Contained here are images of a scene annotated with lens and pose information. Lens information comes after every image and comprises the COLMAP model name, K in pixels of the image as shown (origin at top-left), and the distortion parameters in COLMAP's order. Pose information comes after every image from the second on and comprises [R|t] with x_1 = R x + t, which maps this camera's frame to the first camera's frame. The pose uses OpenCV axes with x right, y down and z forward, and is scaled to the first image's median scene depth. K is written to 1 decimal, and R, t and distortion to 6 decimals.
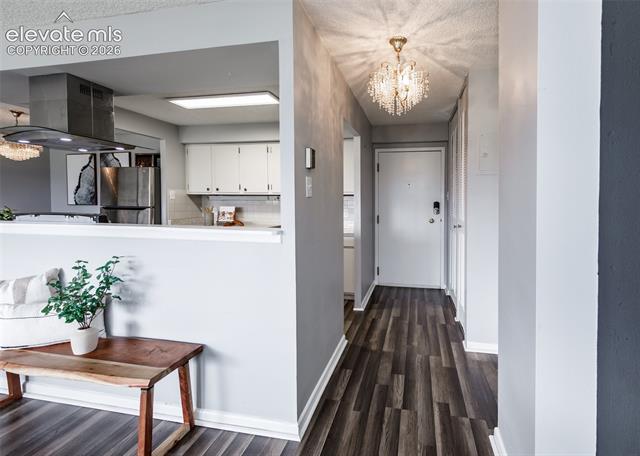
lens RADIAL K [[281.3, 0, 365.4], [0, 281.3, 203.4], [0, 0, 1]] dist [0.013759, -0.002866]
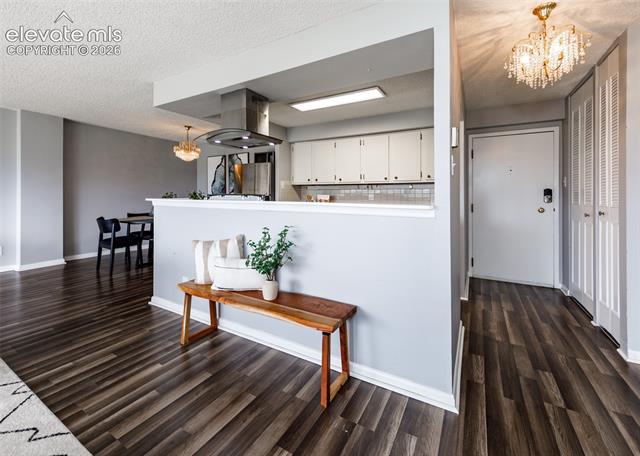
lens RADIAL K [[269.9, 0, 329.1], [0, 269.9, 192.8], [0, 0, 1]] dist [0.007894, -0.000614]
pose [[0.949087, -0.003561, -0.314994, -0.131573], [-0.002794, 0.999802, -0.019720, 0.025286], [0.315002, 0.019596, 0.948889, -0.030078]]
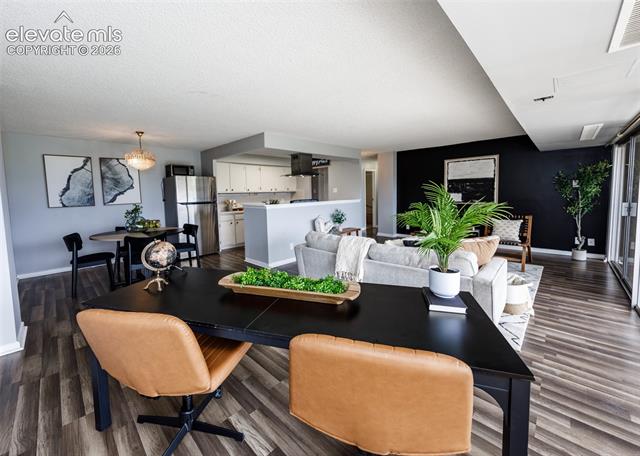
lens RADIAL K [[254.8, 0, 310.6], [0, 254.8, 208.5], [0, 0, 1]] dist [-0.000720, -0.000813]
pose [[0.555674, -0.073183, 0.828173, -1.590565], [0.038599, 0.997315, 0.062231, -0.016034], [-0.830504, -0.002614, 0.557006, -0.251059]]
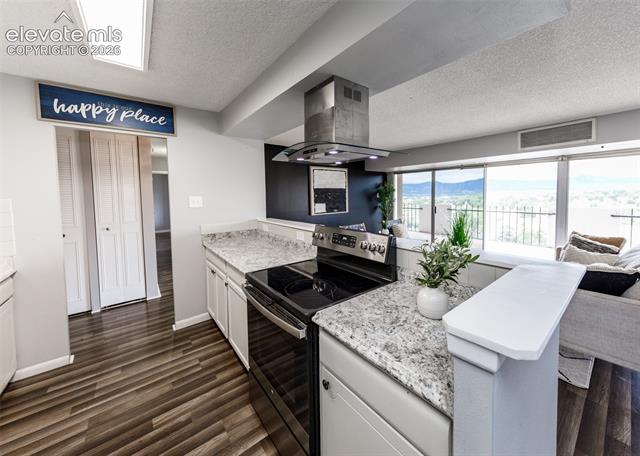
lens RADIAL K [[248.4, 0, 332.8], [0, 248.4, 205.8], [0, 0, 1]] dist [0.011532, -0.000958]
pose [[-0.770849, -0.025894, 0.636491, -0.787318], [0.019200, 0.997775, 0.063846, -0.051299], [-0.636728, 0.061436, -0.768637, 0.834810]]
